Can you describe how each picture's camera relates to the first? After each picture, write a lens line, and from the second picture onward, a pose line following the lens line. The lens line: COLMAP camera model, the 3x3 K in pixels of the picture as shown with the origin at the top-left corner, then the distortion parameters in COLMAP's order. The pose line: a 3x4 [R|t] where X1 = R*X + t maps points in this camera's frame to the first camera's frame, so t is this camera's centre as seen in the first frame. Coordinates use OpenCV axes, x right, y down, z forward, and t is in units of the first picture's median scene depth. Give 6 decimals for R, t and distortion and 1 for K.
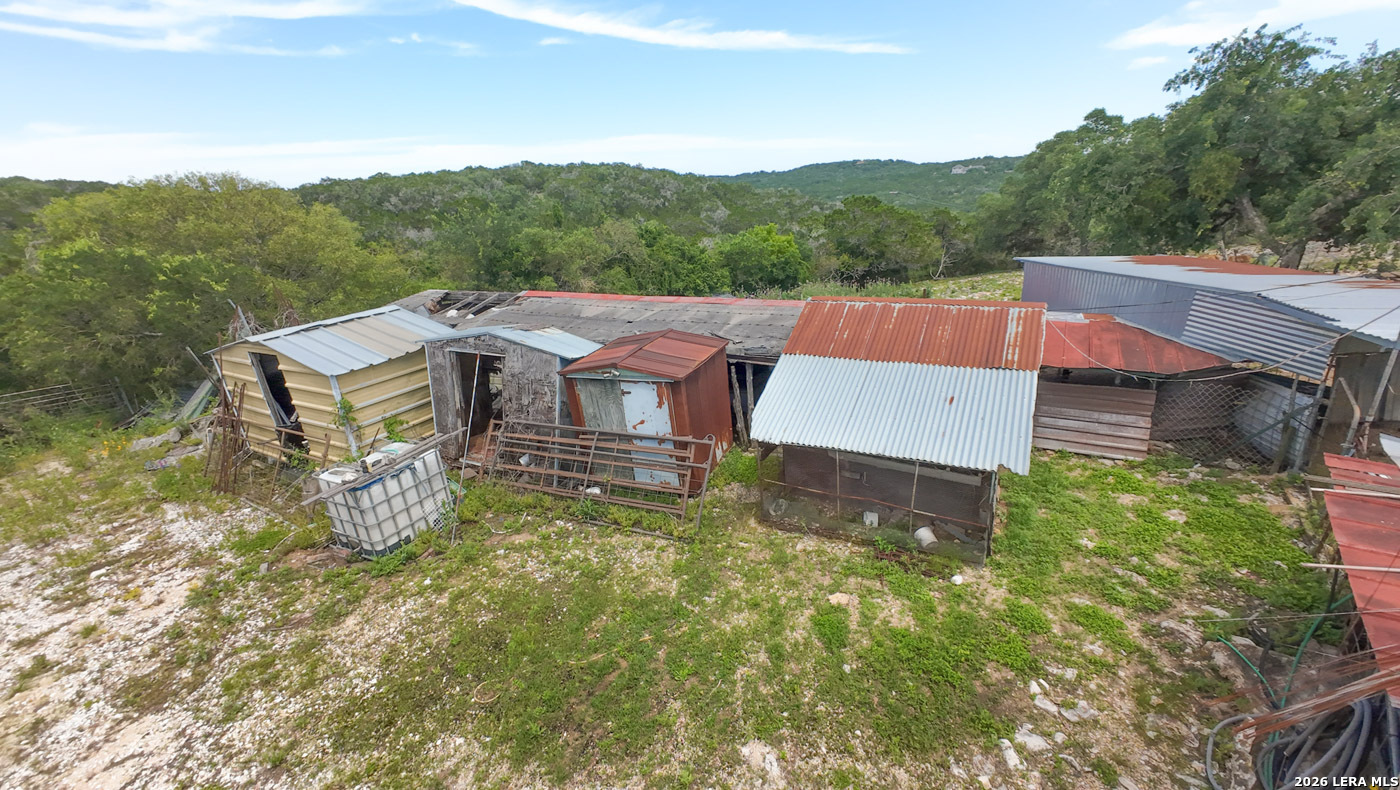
lens RADIAL K [[550.9, 0, 700.2], [0, 550.9, 395.2], [0, 0, 1]] dist [-0.000394, 0.000121]
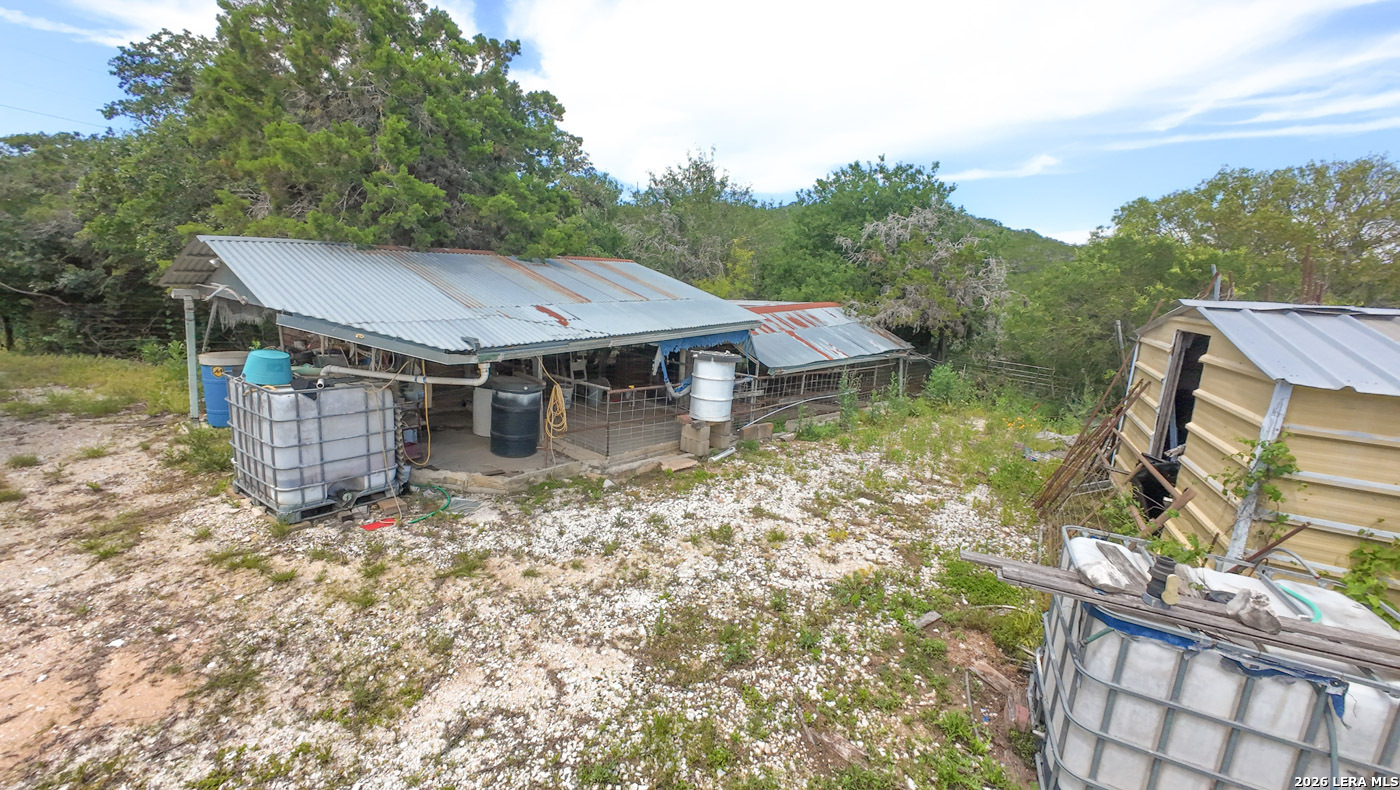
lens RADIAL K [[550.9, 0, 699.9], [0, 550.9, 396.6], [0, 0, 1]] dist [-0.000394, 0.000121]
pose [[0.020599, 0.281728, -0.959273, -0.306573], [-0.398770, 0.882169, 0.250521, 0.057157], [0.916819, 0.377369, 0.130516, 0.618303]]
